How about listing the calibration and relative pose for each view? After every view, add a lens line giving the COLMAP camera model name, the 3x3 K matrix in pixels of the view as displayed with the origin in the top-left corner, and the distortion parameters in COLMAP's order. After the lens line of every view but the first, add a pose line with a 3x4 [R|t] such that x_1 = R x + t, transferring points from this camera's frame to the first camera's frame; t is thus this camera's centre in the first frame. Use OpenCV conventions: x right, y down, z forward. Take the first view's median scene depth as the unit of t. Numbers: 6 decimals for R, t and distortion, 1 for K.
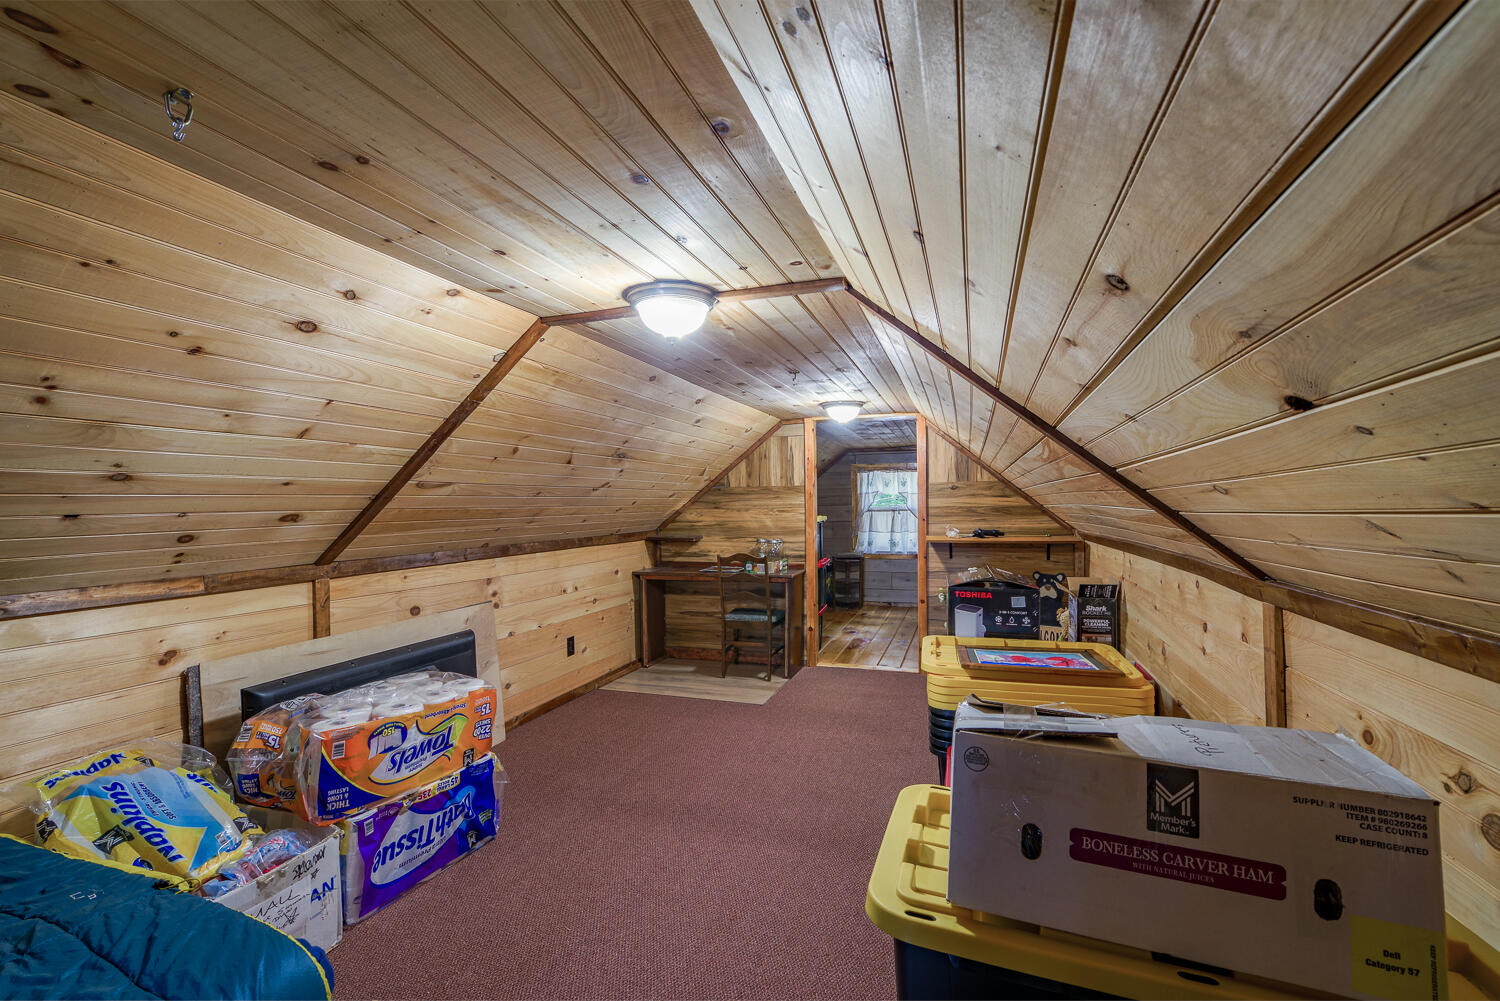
lens RADIAL K [[646.2, 0, 744.2], [0, 646.2, 502.1], [0, 0, 1]] dist [0.000552, -0.000364]
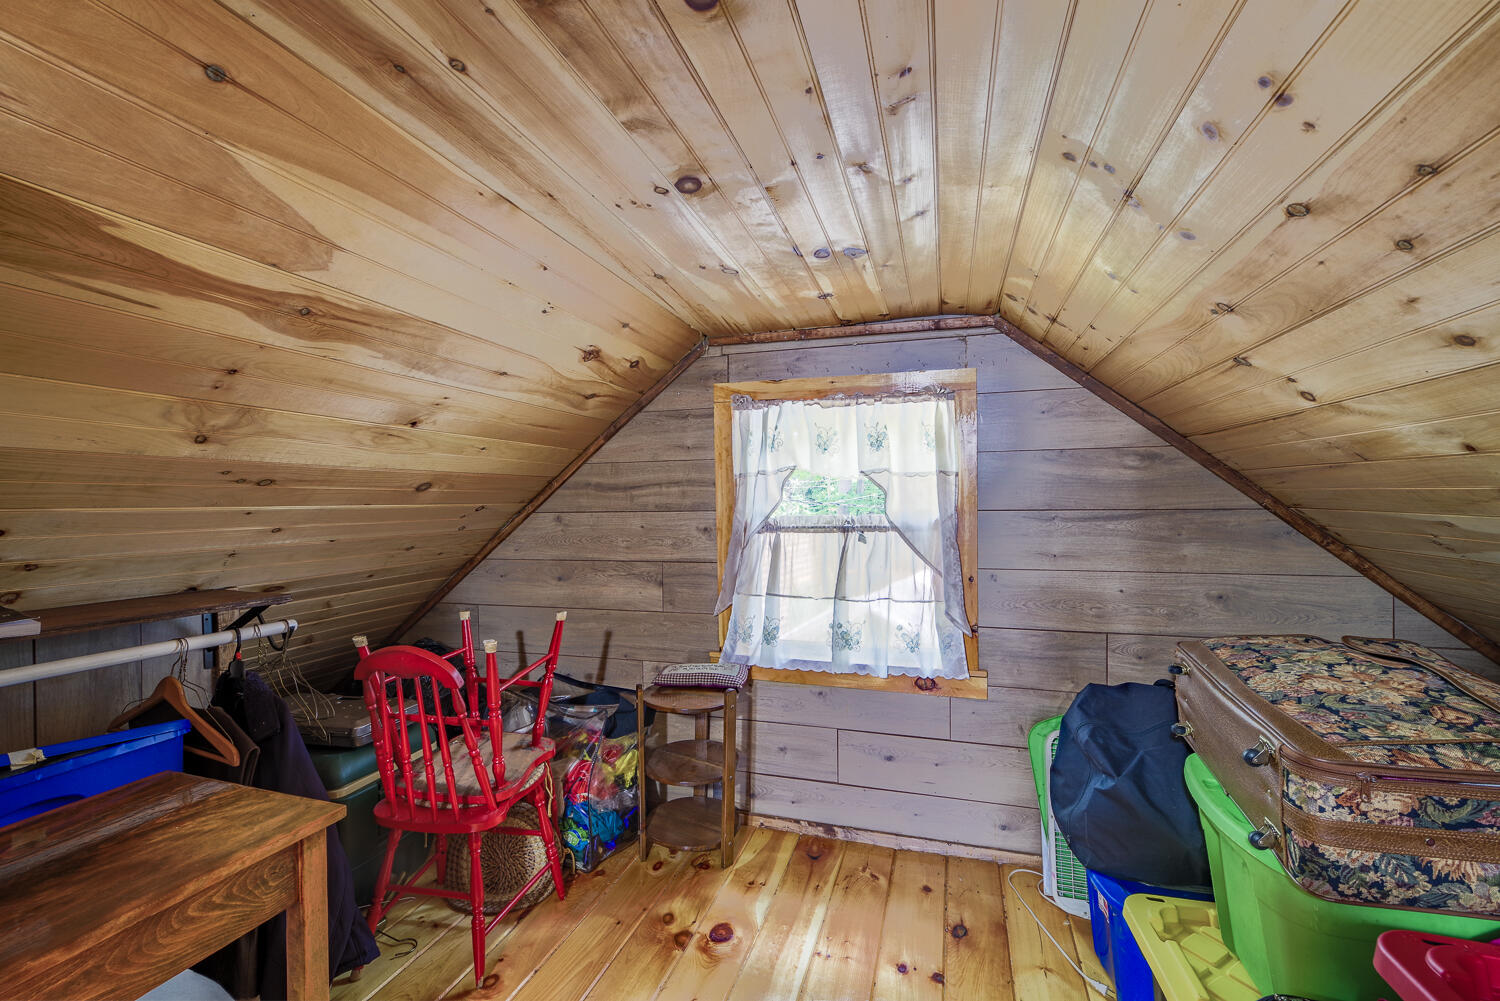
lens RADIAL K [[646.2, 0, 744.2], [0, 646.2, 502.1], [0, 0, 1]] dist [0.000552, -0.000364]
pose [[0.998877, 0.007208, 0.046837, 0.167960], [-0.007163, 0.999974, -0.001117, 0.000406], [-0.046844, 0.000781, 0.998902, 0.690266]]
